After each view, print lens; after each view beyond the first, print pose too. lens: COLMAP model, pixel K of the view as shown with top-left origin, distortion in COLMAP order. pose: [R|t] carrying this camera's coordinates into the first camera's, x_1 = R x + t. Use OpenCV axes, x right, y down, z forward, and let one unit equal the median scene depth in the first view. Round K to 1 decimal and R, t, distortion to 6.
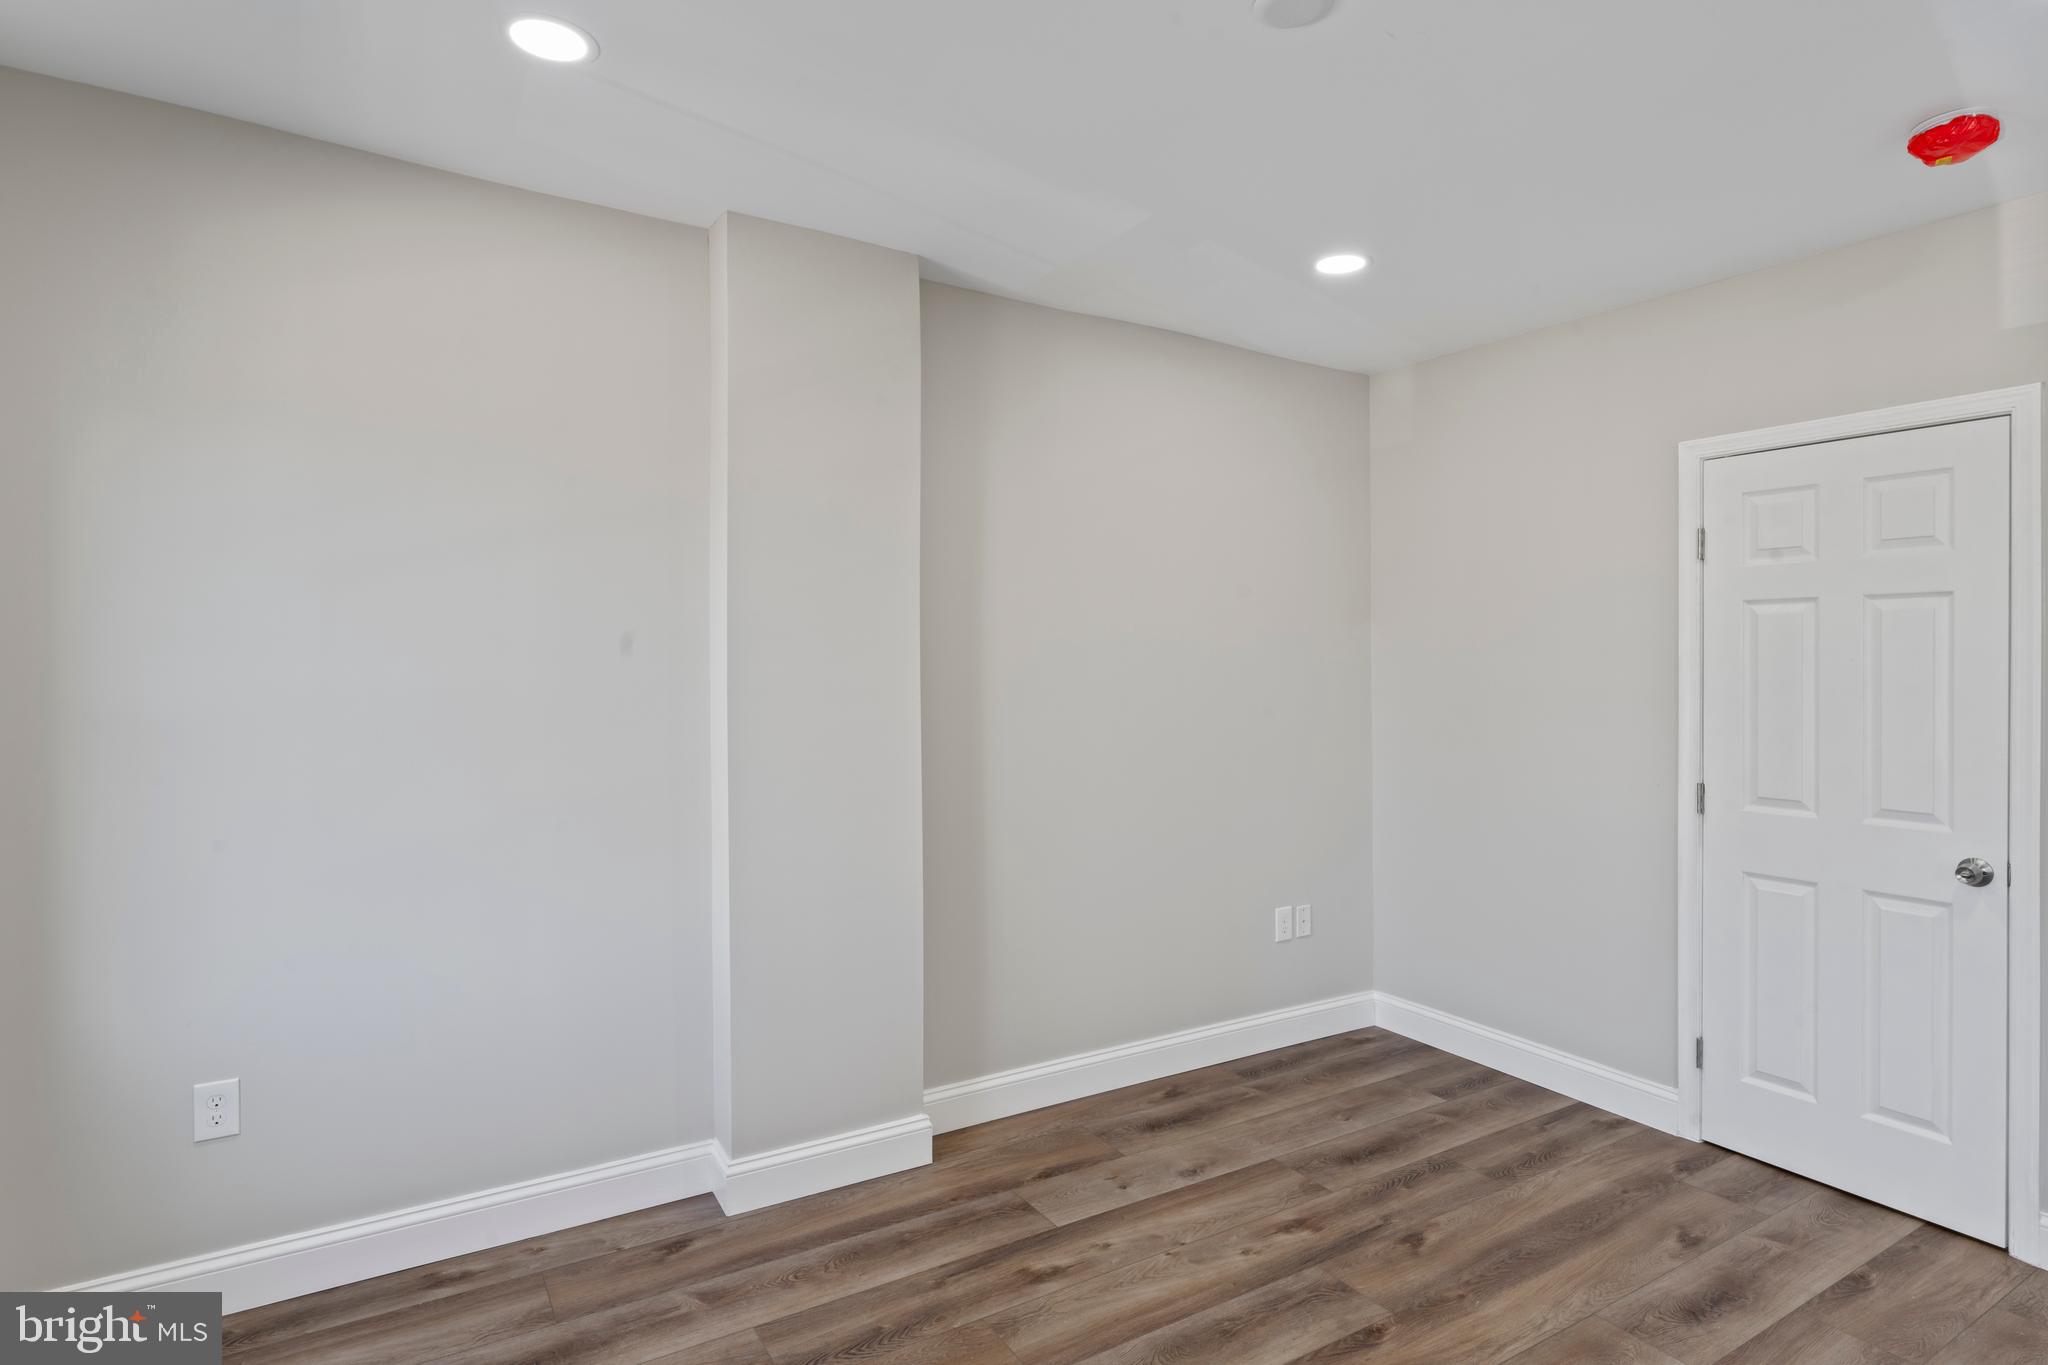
lens RADIAL K [[1089.3, 0, 1038.5], [0, 1089.3, 661.2], [0, 0, 1]] dist [0.004650, -0.001671]
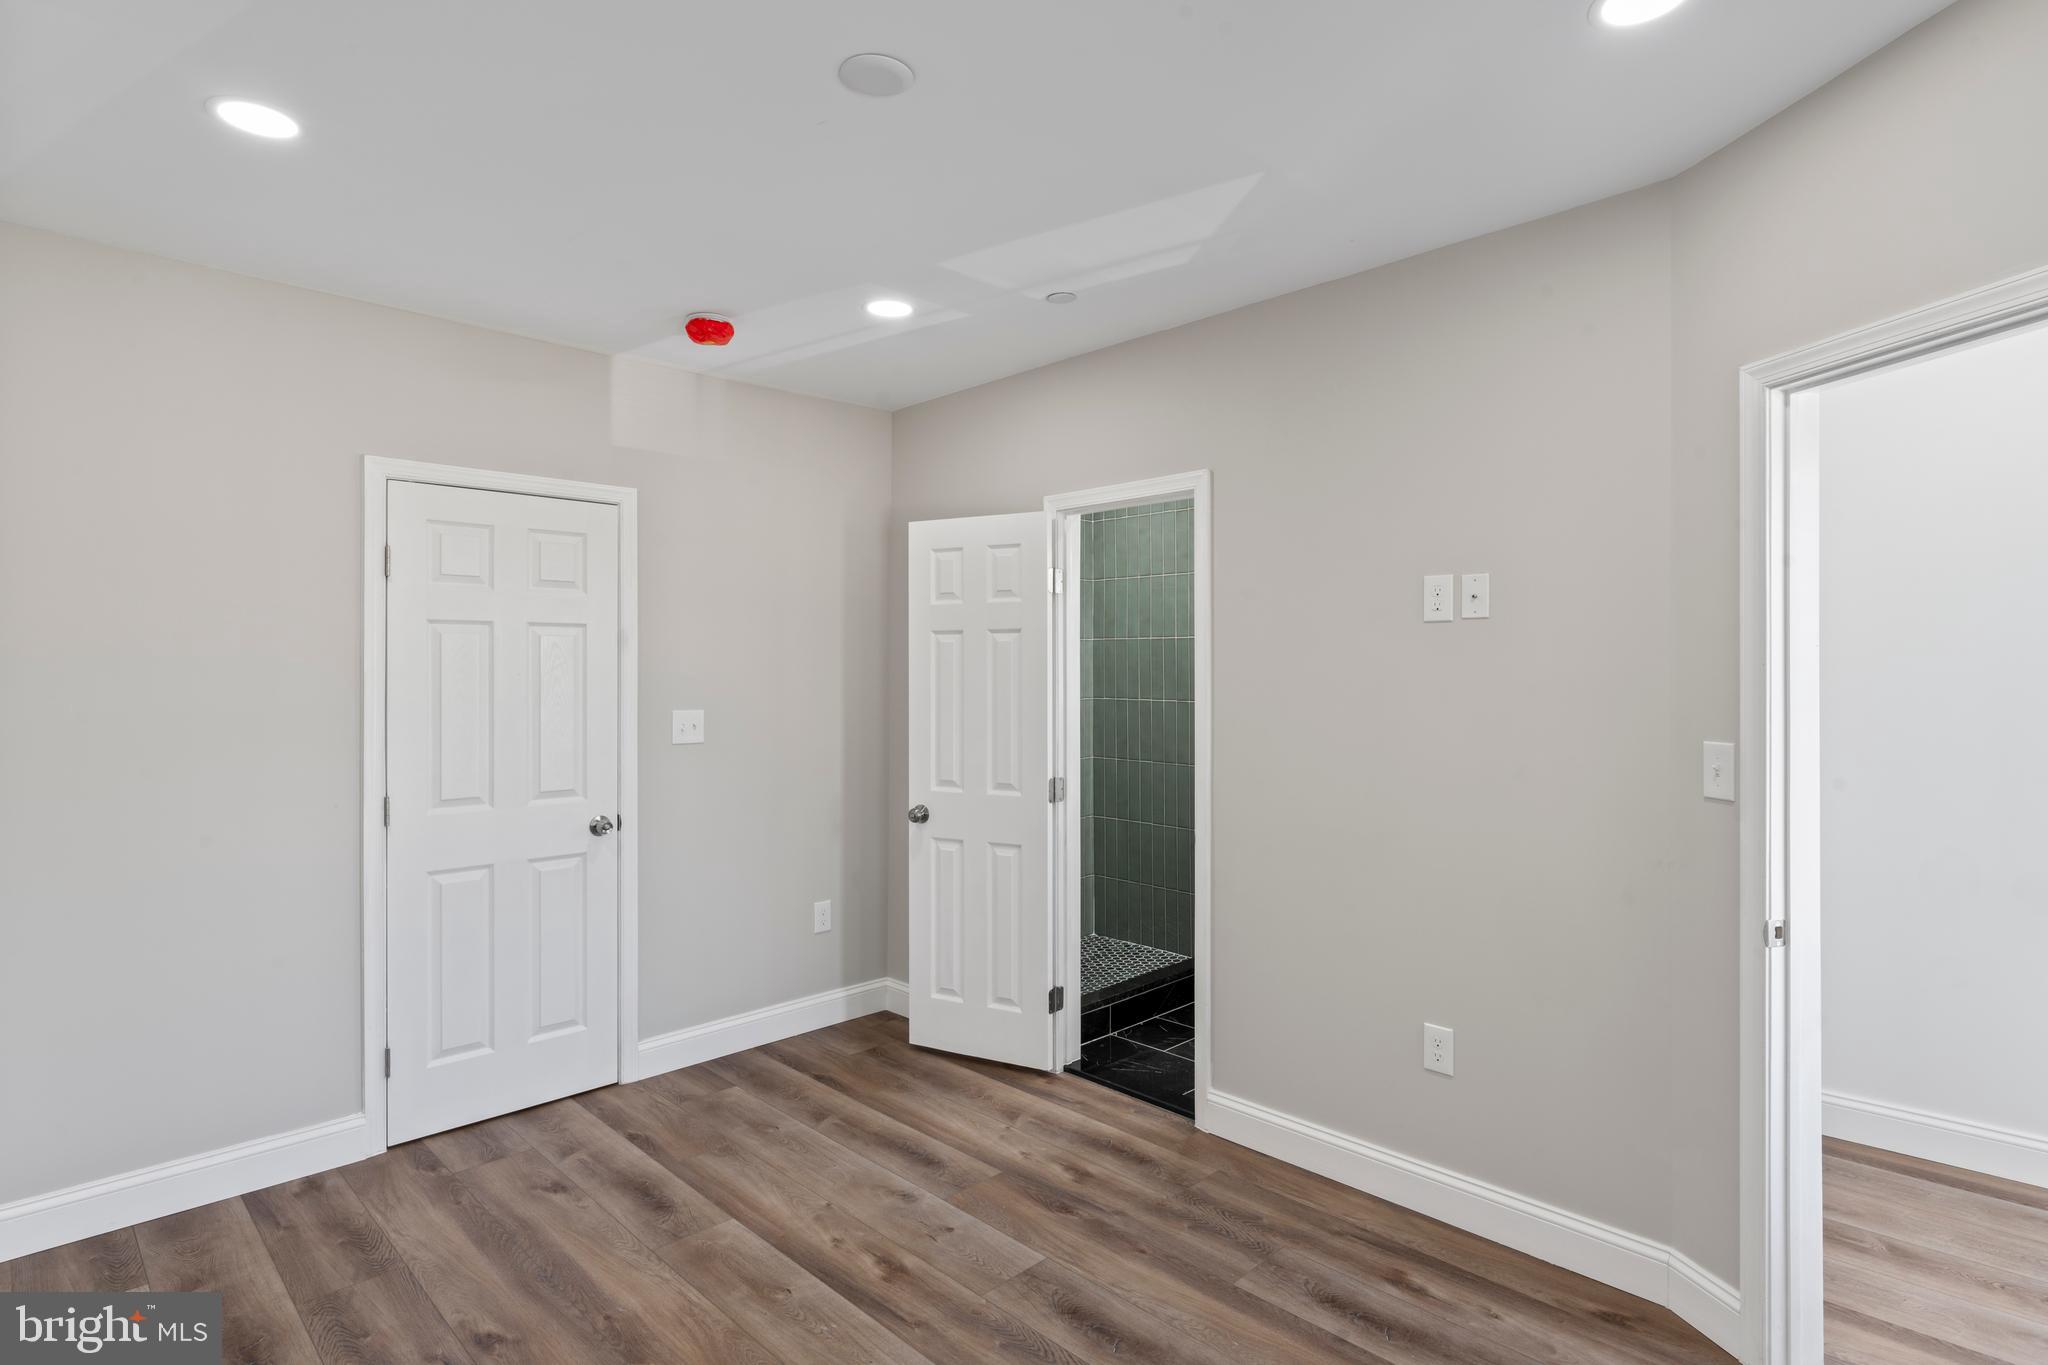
lens RADIAL K [[1032.4, 0, 1036.7], [0, 1032.4, 687.5], [0, 0, 1]] dist [-0.003740, 0.001269]
pose [[-0.221646, -0.021060, 0.974900, -0.513486], [0.002083, 0.999754, 0.022070, -0.011827], [-0.975125, 0.006922, -0.221547, 0.699051]]
